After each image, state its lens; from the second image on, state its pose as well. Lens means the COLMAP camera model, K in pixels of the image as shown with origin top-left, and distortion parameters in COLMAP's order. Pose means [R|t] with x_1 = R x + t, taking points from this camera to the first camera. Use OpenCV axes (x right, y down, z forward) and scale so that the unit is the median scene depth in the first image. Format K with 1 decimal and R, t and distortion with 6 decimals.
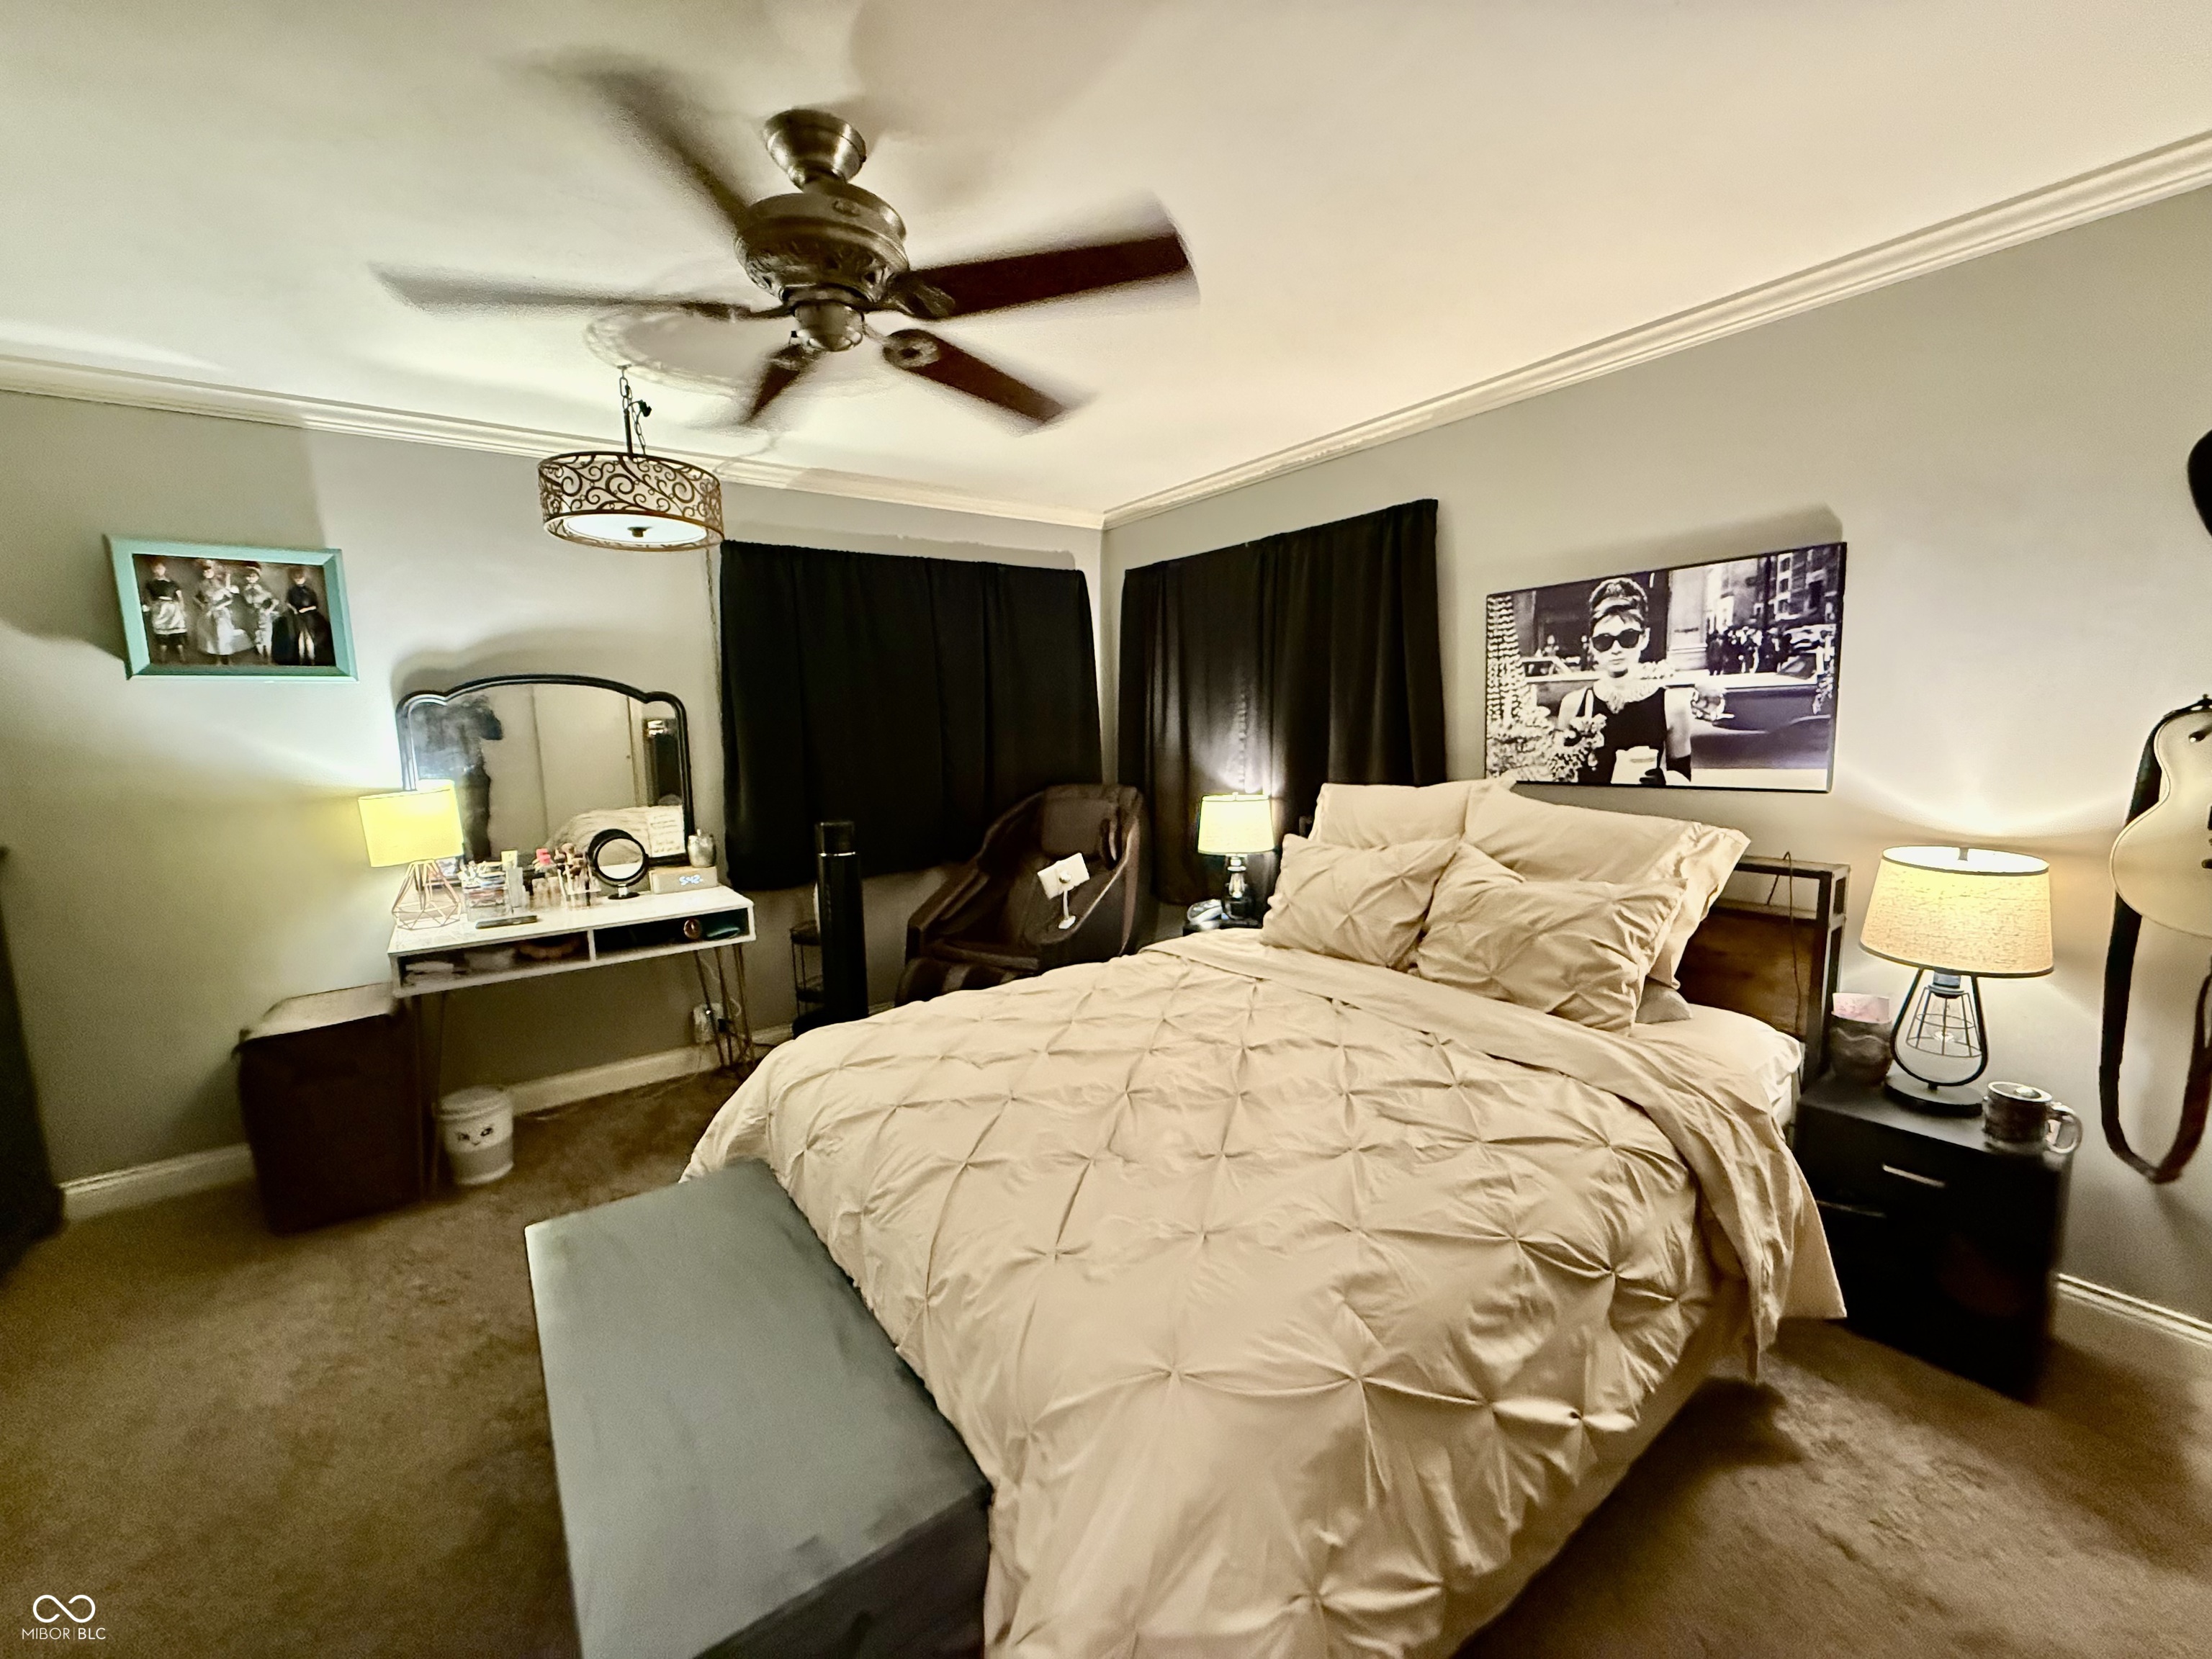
lens RADIAL K [[876.0, 0, 1096.9], [0, 876.0, 827.0], [0, 0, 1]] dist [0.000778, 0.000411]
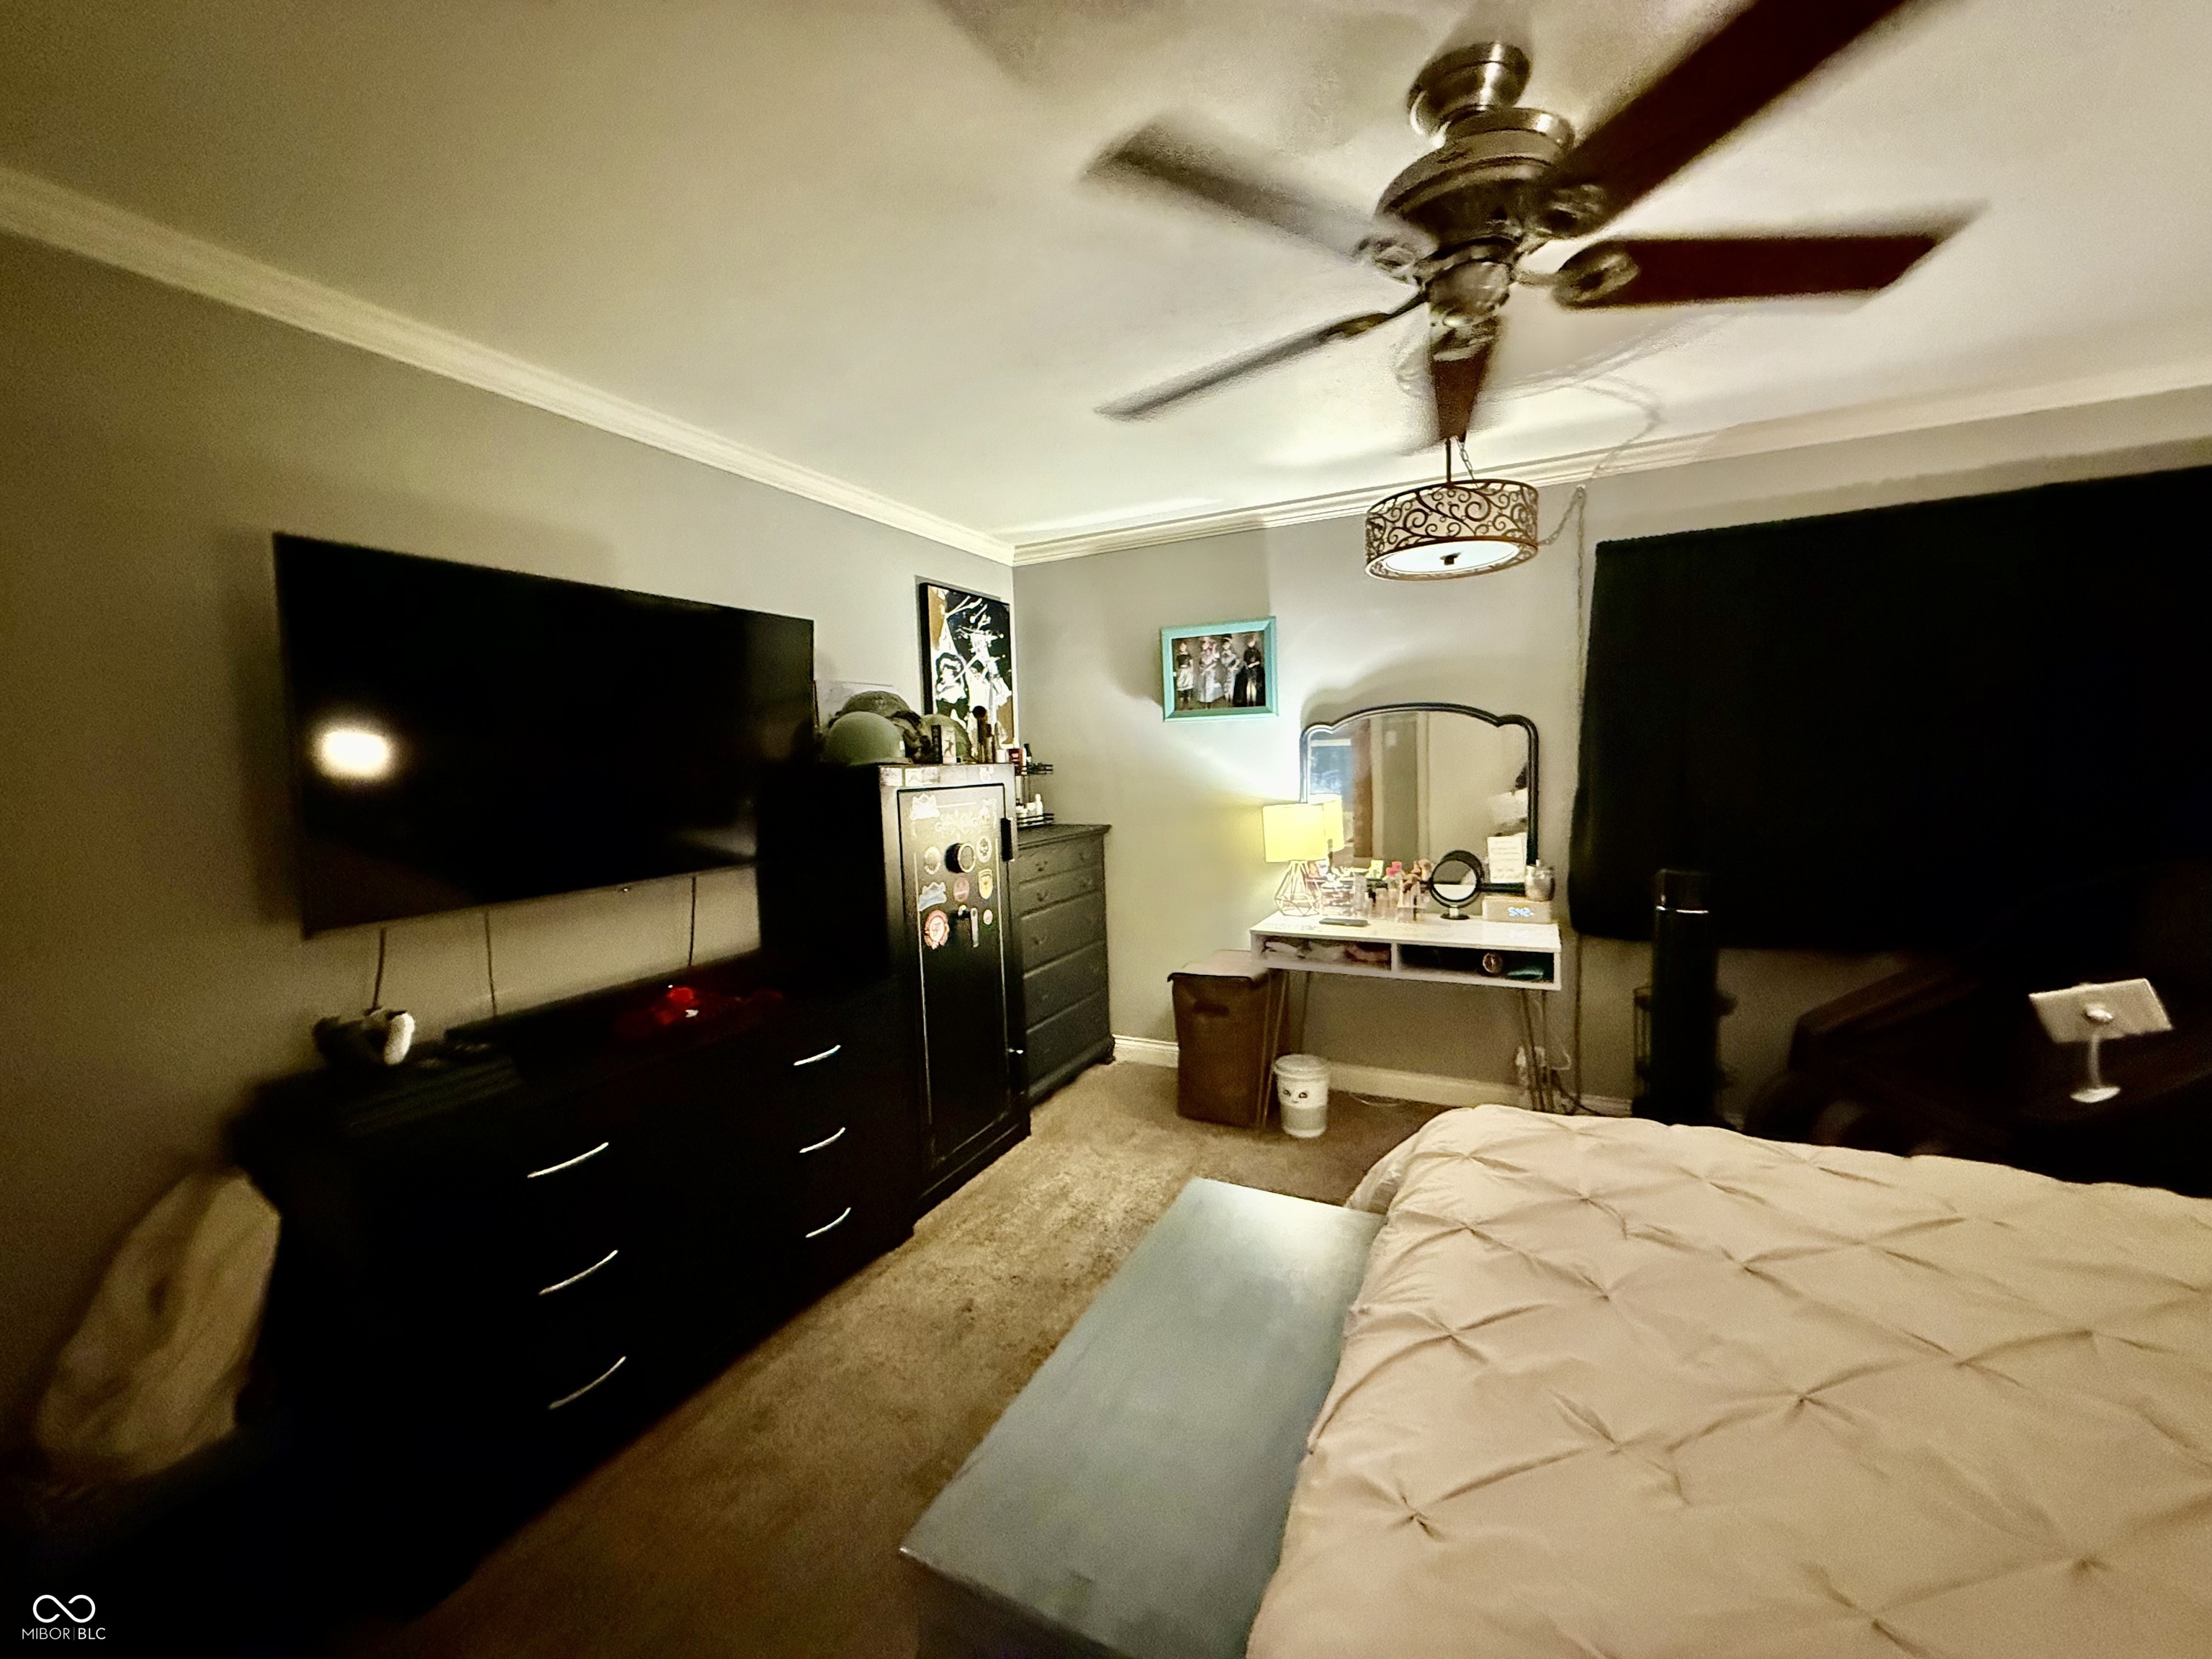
lens RADIAL K [[876.0, 0, 1101.1], [0, 876.0, 829.8], [0, 0, 1]] dist [0.000778, 0.000411]
pose [[0.467528, 0.080037, -0.880347, 0.196753], [-0.090786, 0.994974, 0.042245, -0.034582], [0.879304, 0.060172, 0.472445, 0.191306]]
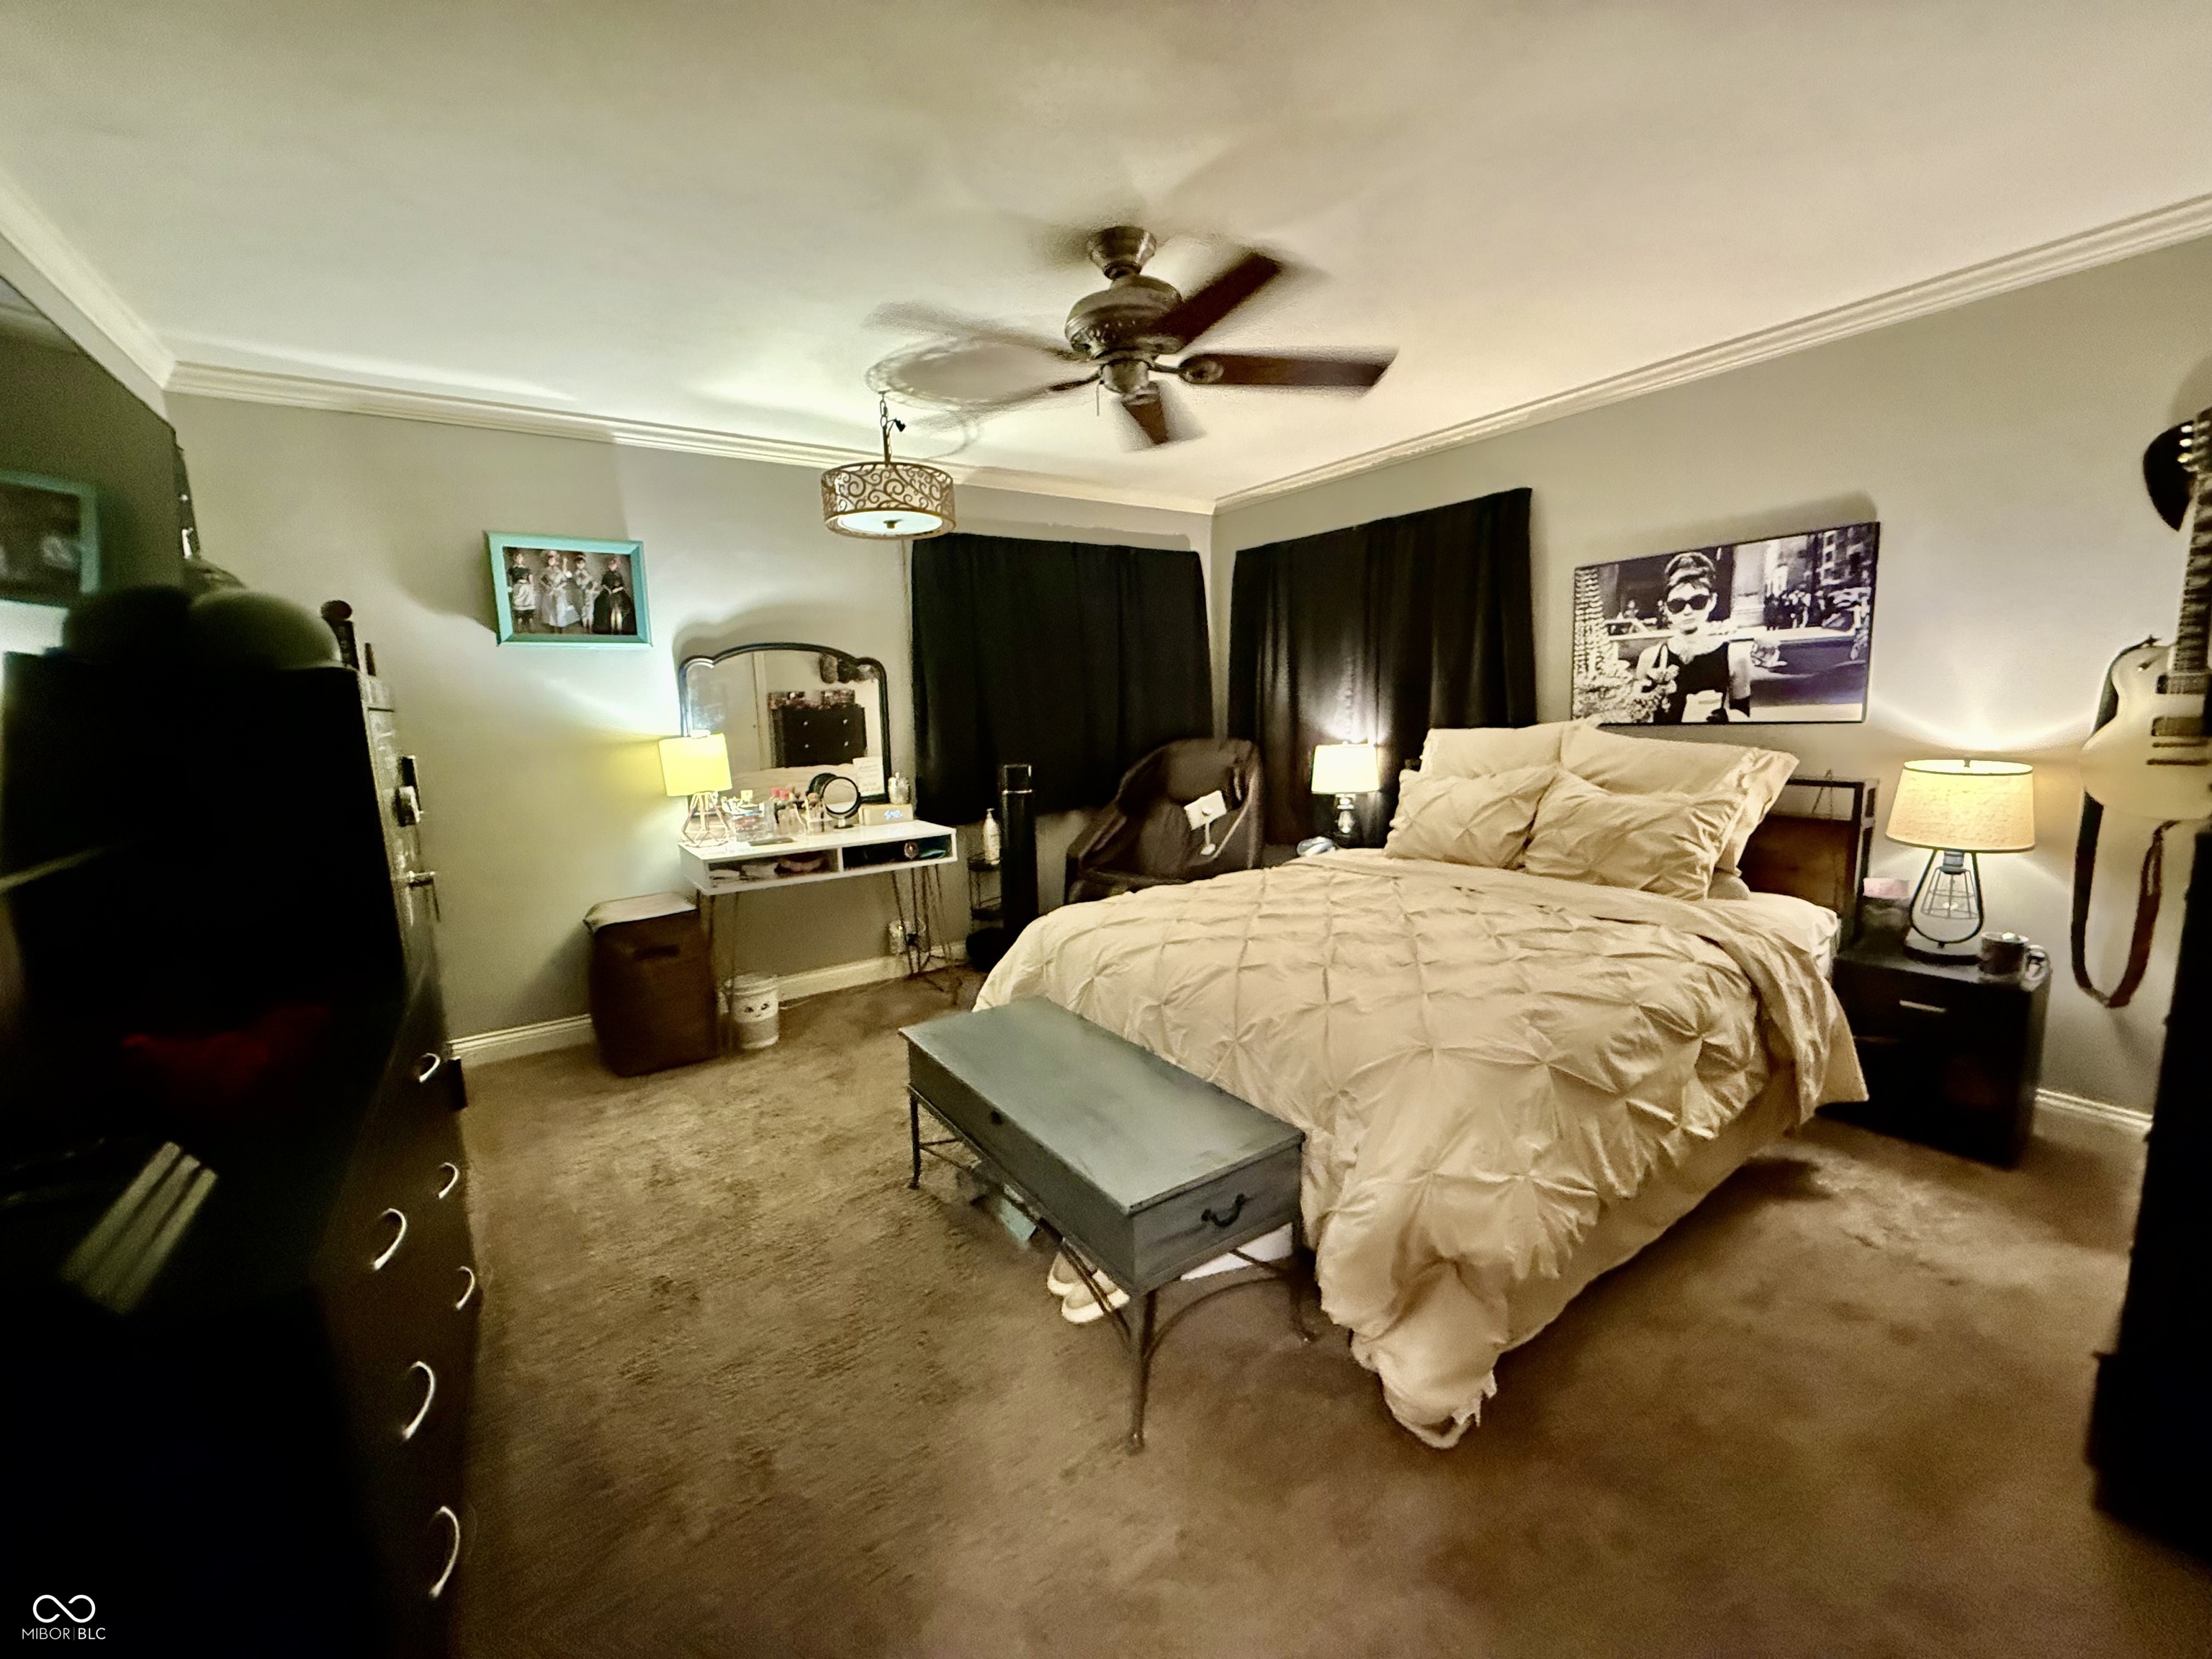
lens RADIAL K [[876.0, 0, 1098.7], [0, 876.0, 825.4], [0, 0, 1]] dist [0.000778, 0.000411]
pose [[0.999568, -0.002070, -0.029332, -0.190134], [0.002602, 0.999832, 0.018117, 0.070544], [0.029290, -0.018185, 0.999406, -0.246841]]
